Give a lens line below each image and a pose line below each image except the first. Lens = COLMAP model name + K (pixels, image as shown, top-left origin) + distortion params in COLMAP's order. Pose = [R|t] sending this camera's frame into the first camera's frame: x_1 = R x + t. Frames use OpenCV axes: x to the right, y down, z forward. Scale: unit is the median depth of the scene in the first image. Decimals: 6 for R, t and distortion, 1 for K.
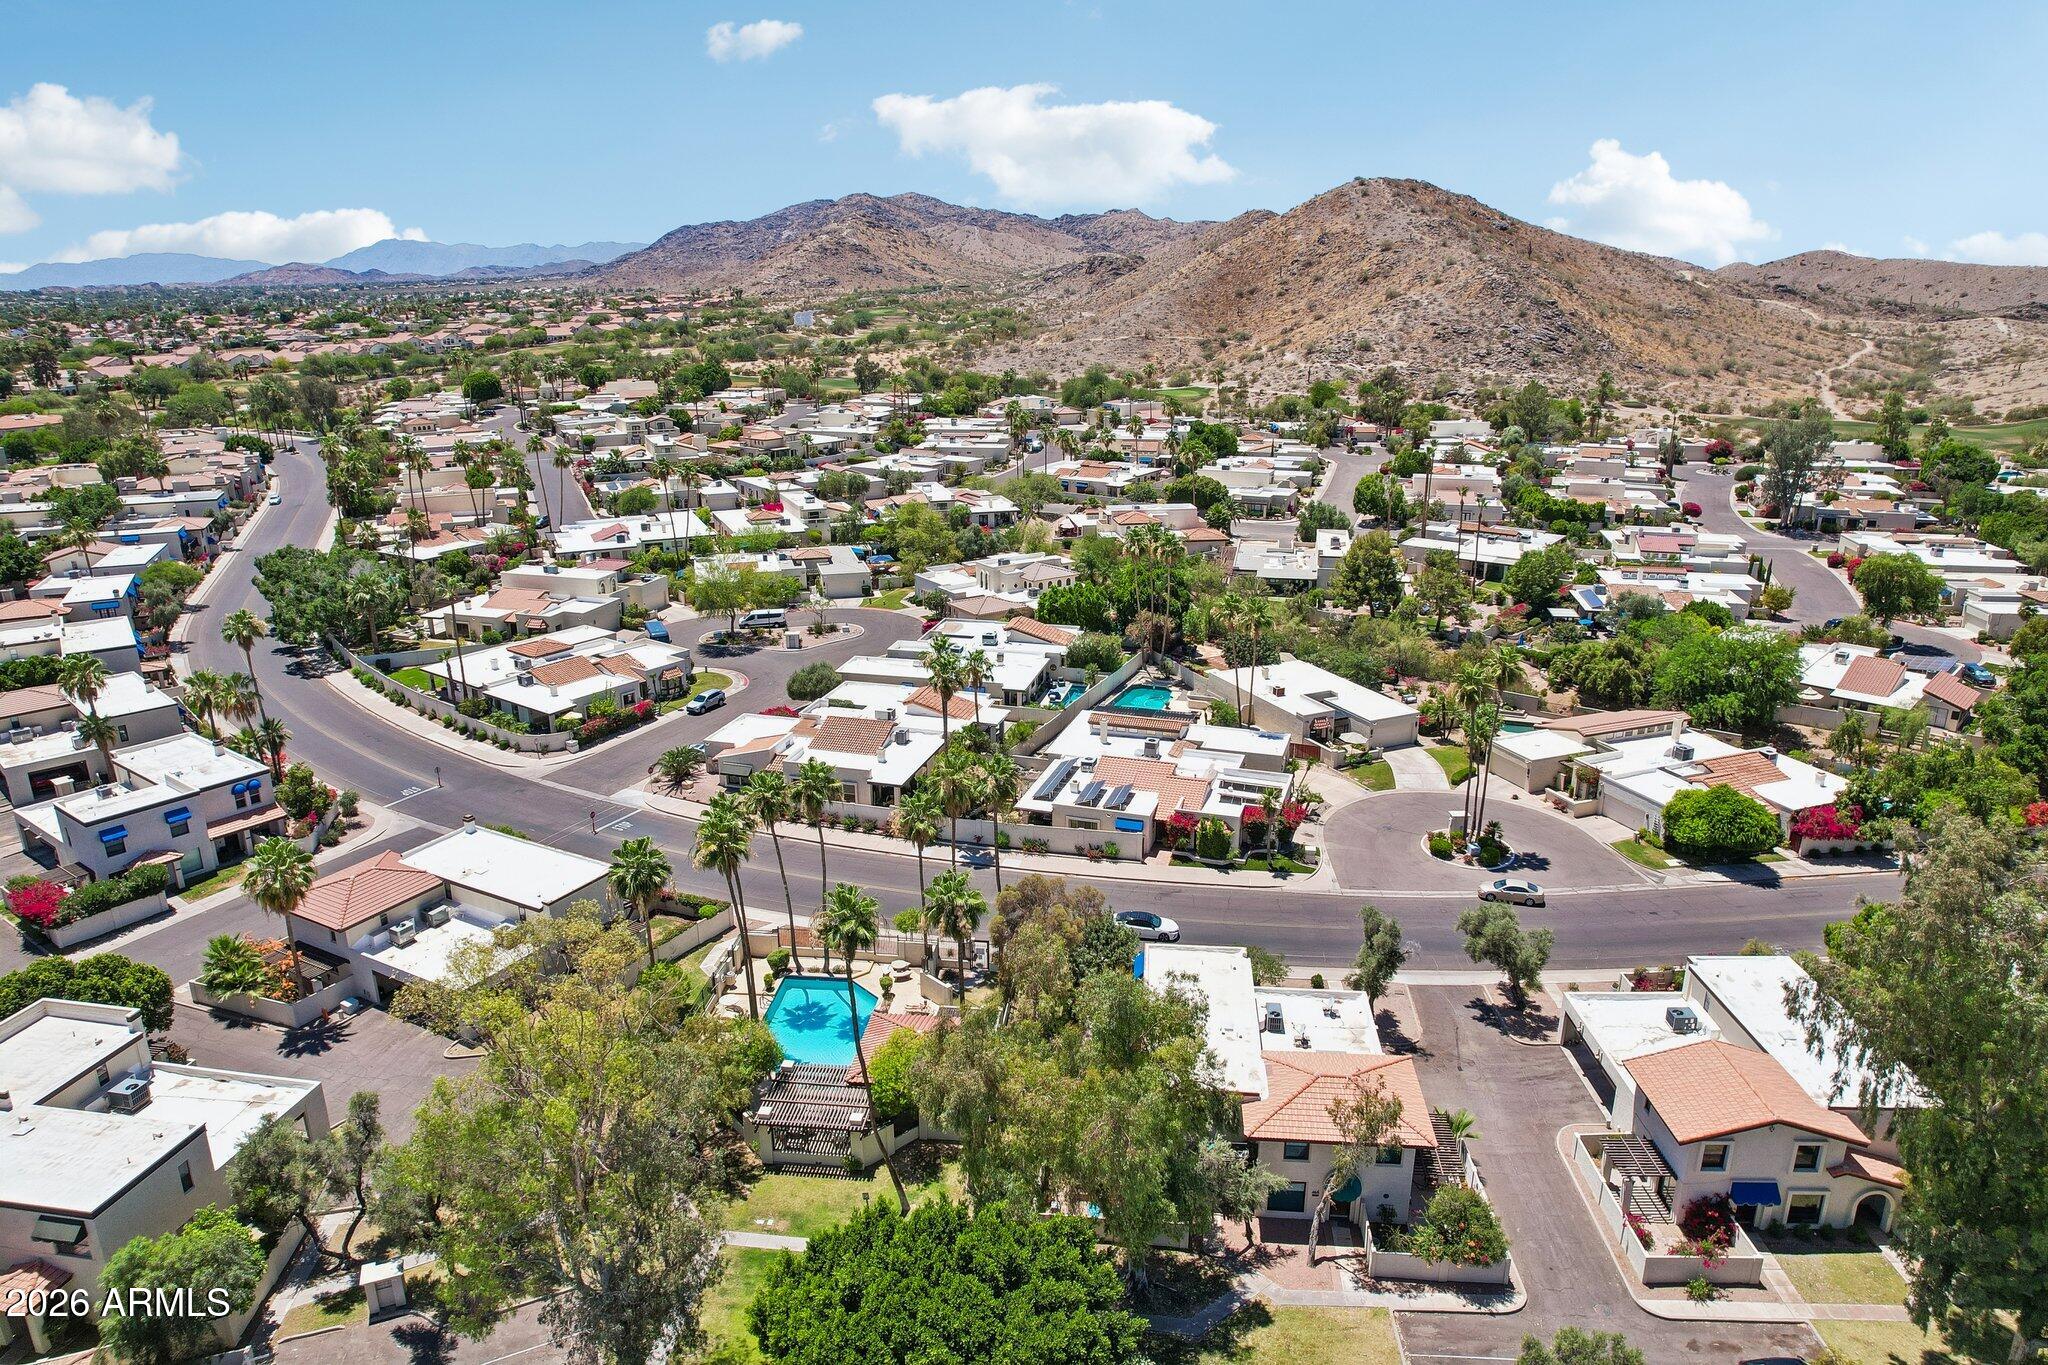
lens RADIAL K [[1332.0, 0, 1031.7], [0, 1332.0, 670.5], [0, 0, 1]] dist [-0.062347, 0.031800]
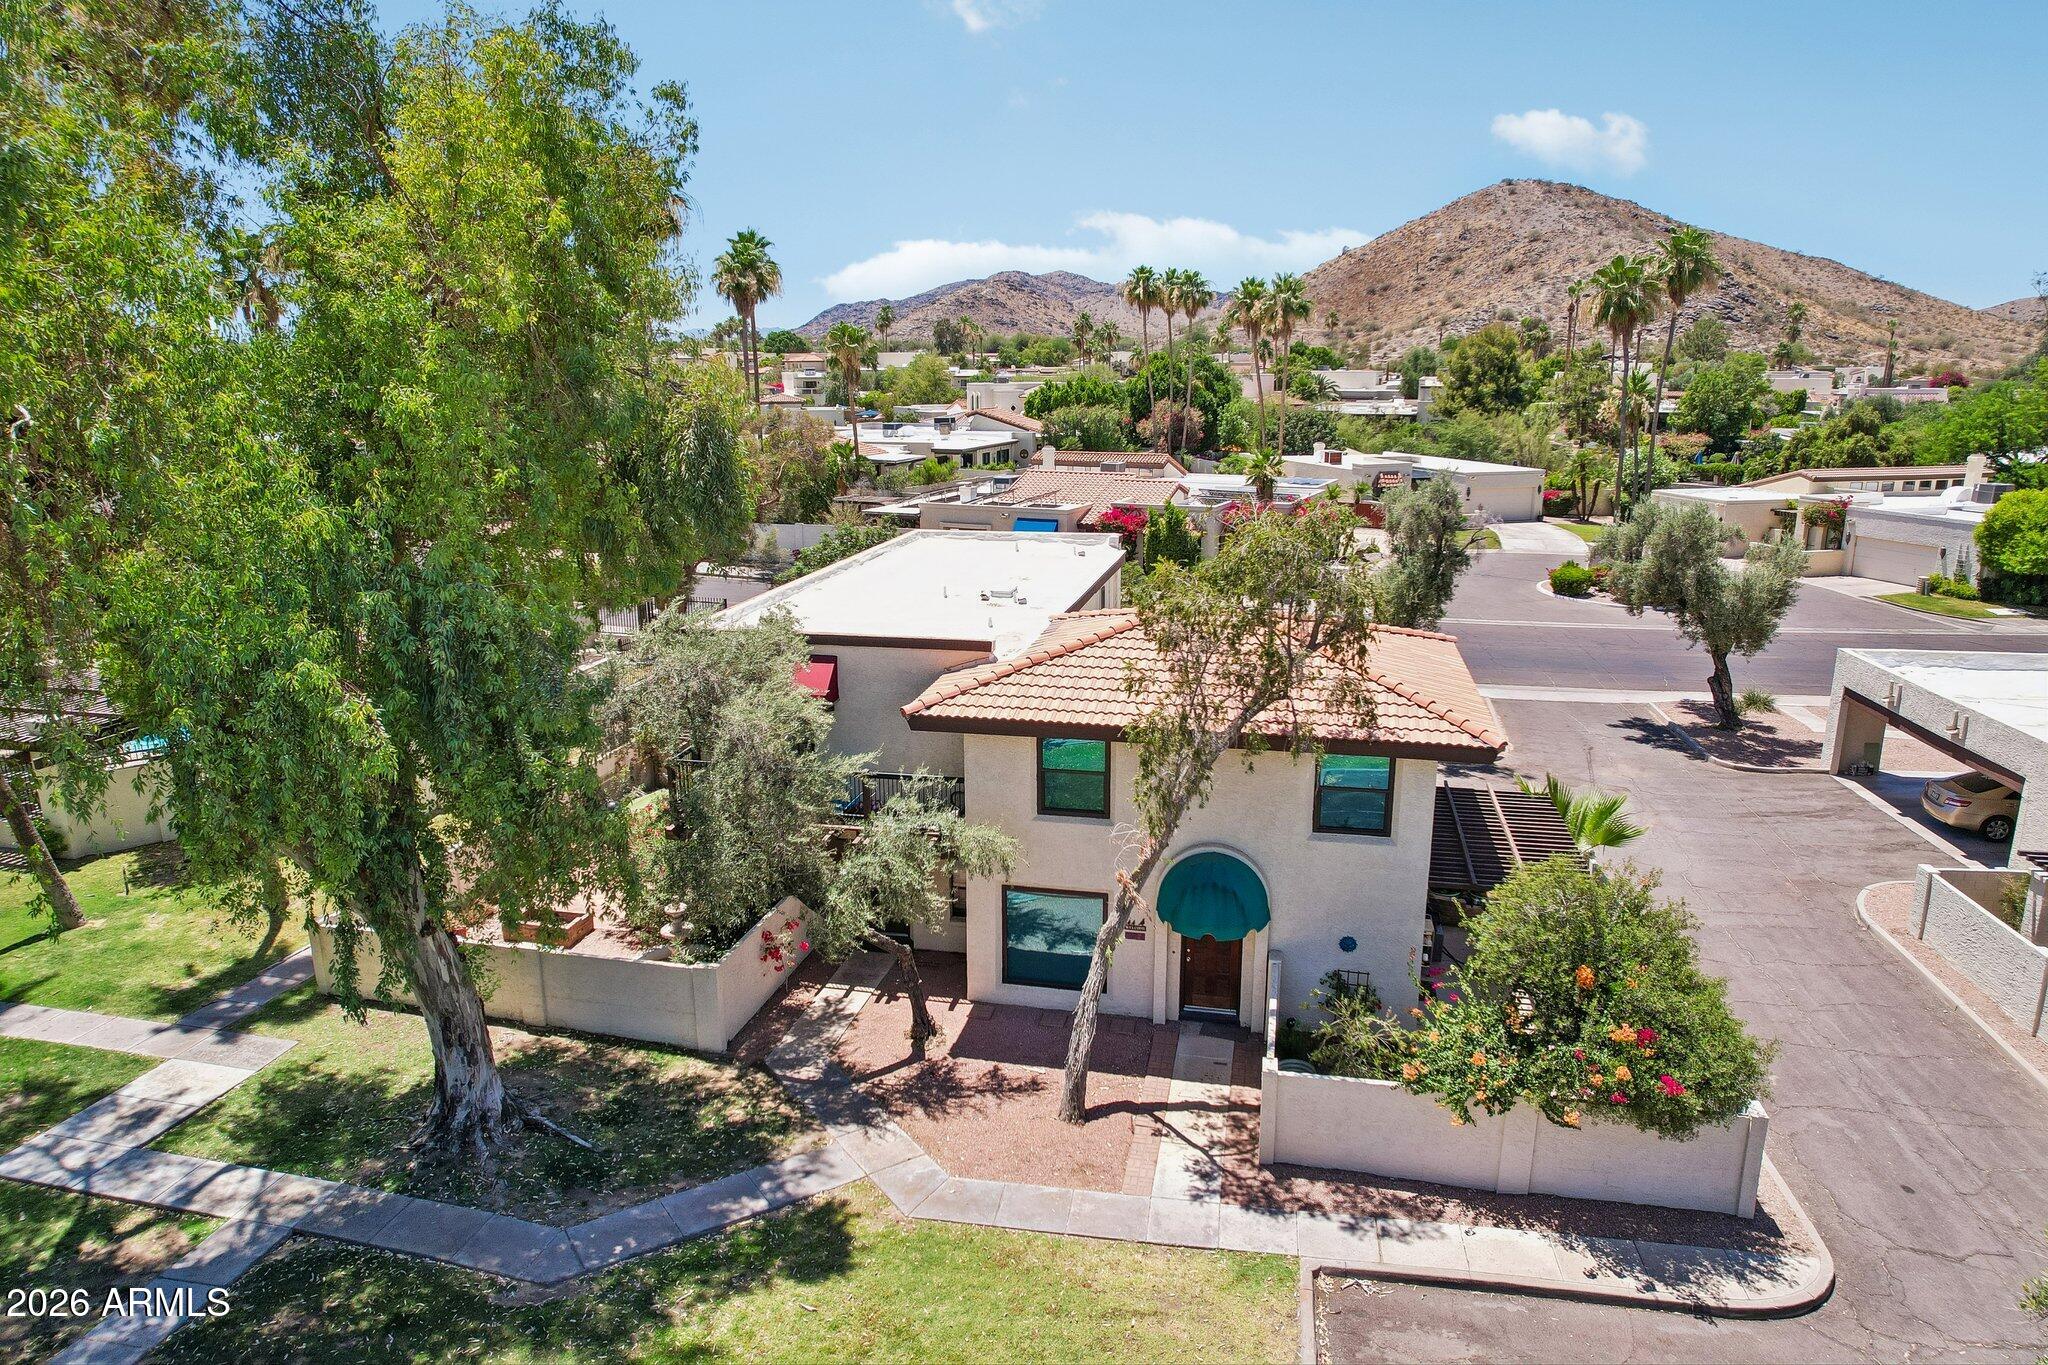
lens RADIAL K [[1302.9, 0, 1019.5], [0, 1302.9, 685.6], [0, 0, 1]] dist [-0.061902, 0.039128]
pose [[0.992151, 0.021430, -0.123195, 0.231726], [-0.027917, 0.998299, -0.051174, 0.361356], [0.121889, 0.054212, 0.991062, 0.682468]]
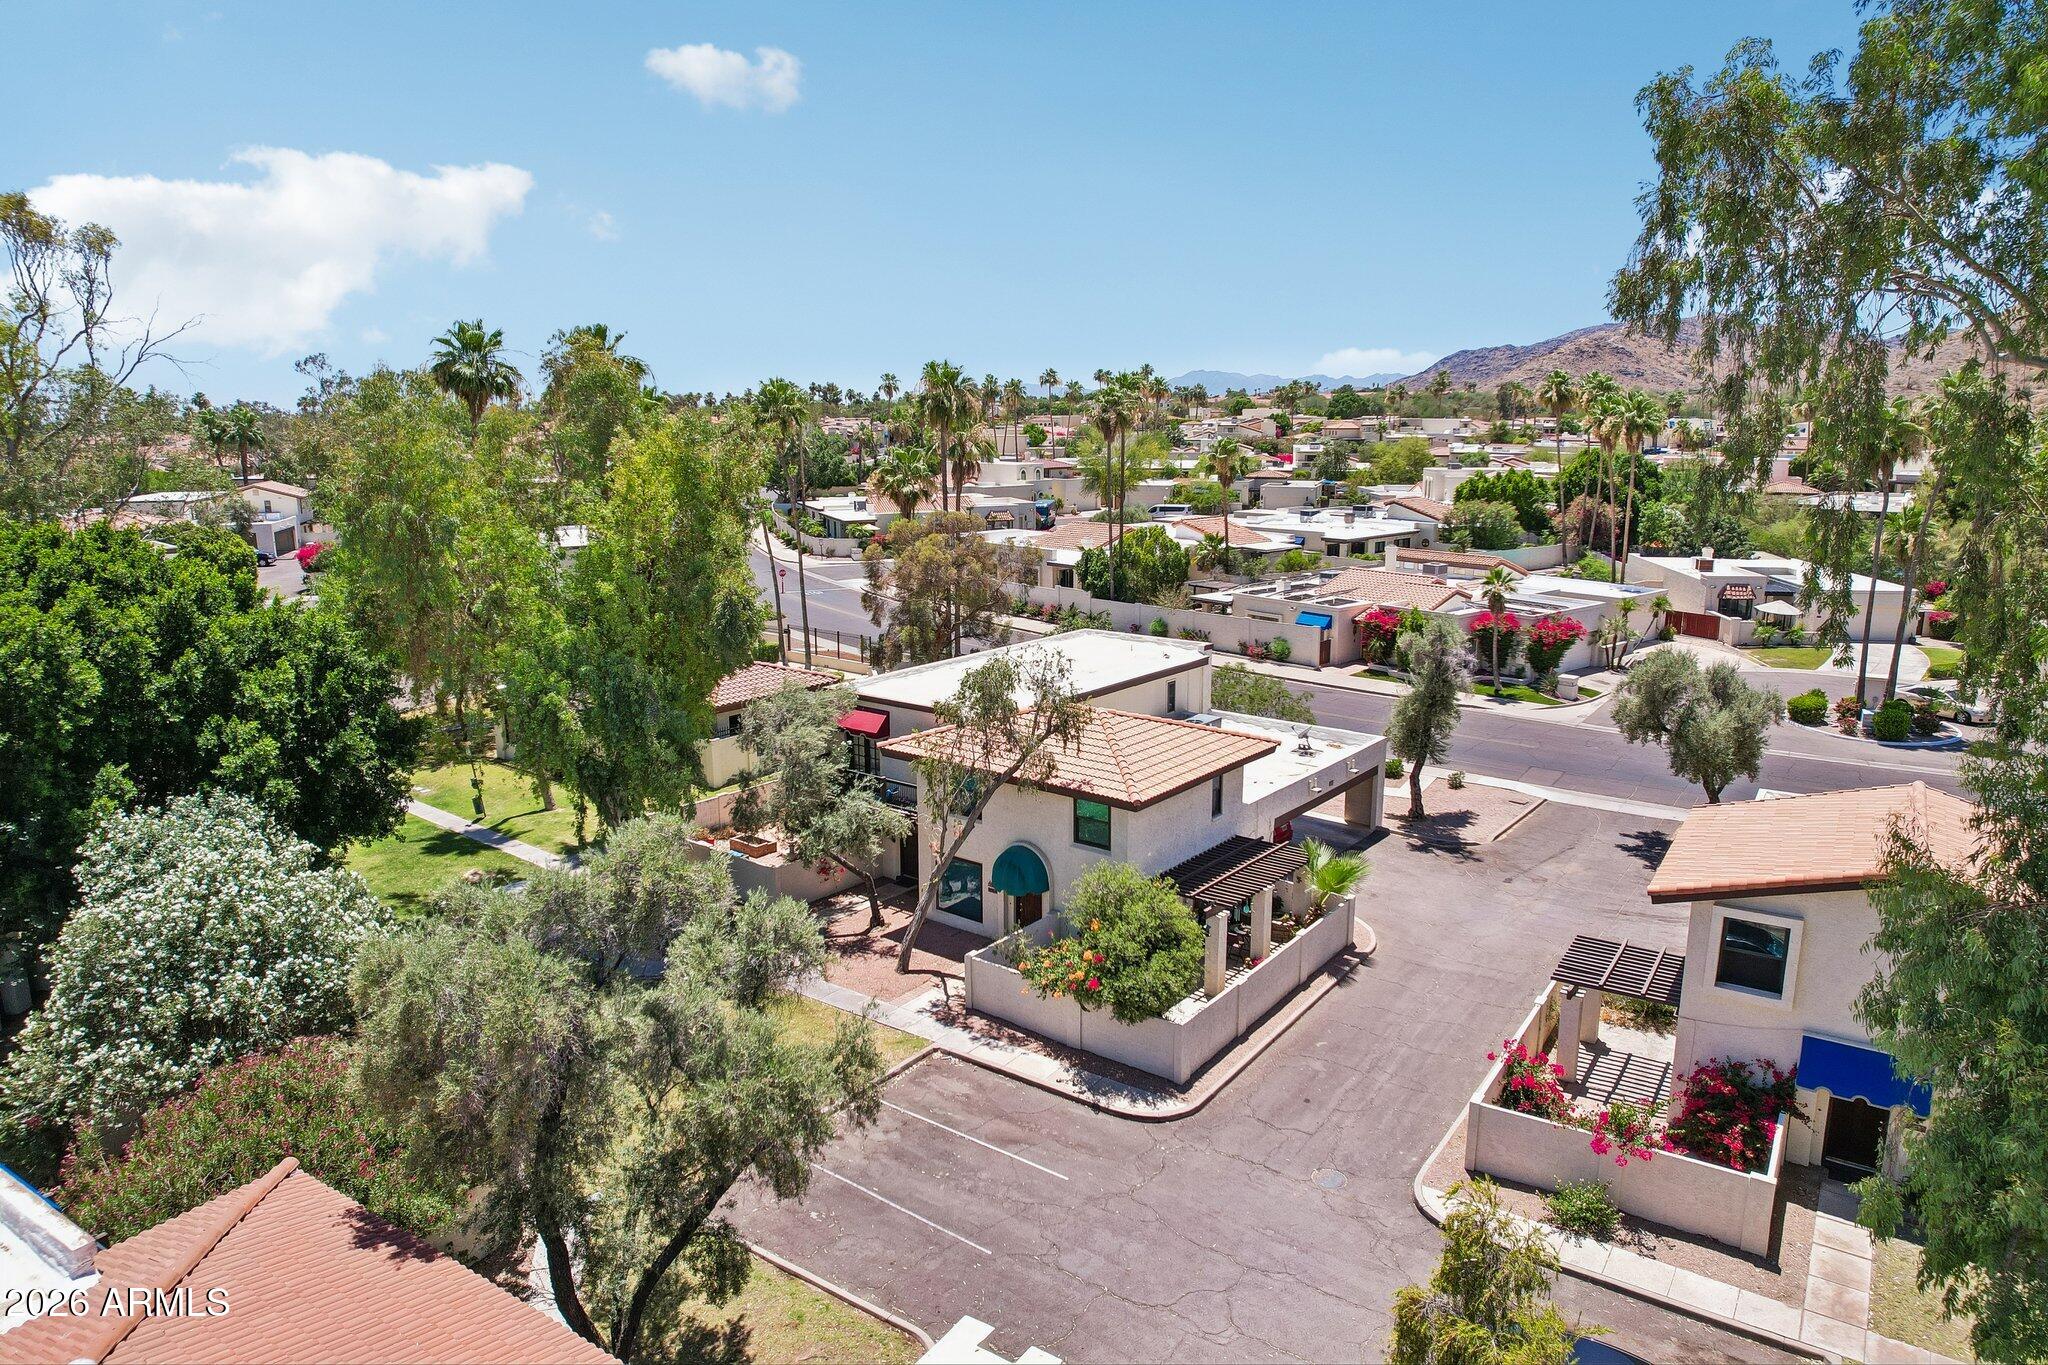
lens RADIAL K [[1302.9, 0, 1019.5], [0, 1302.9, 685.6], [0, 0, 1]] dist [-0.061902, 0.039128]
pose [[0.834745, 0.104915, -0.540550, 0.537694], [-0.152008, 0.987440, -0.043087, 0.340940], [0.529240, 0.118135, 0.840208, 0.530110]]
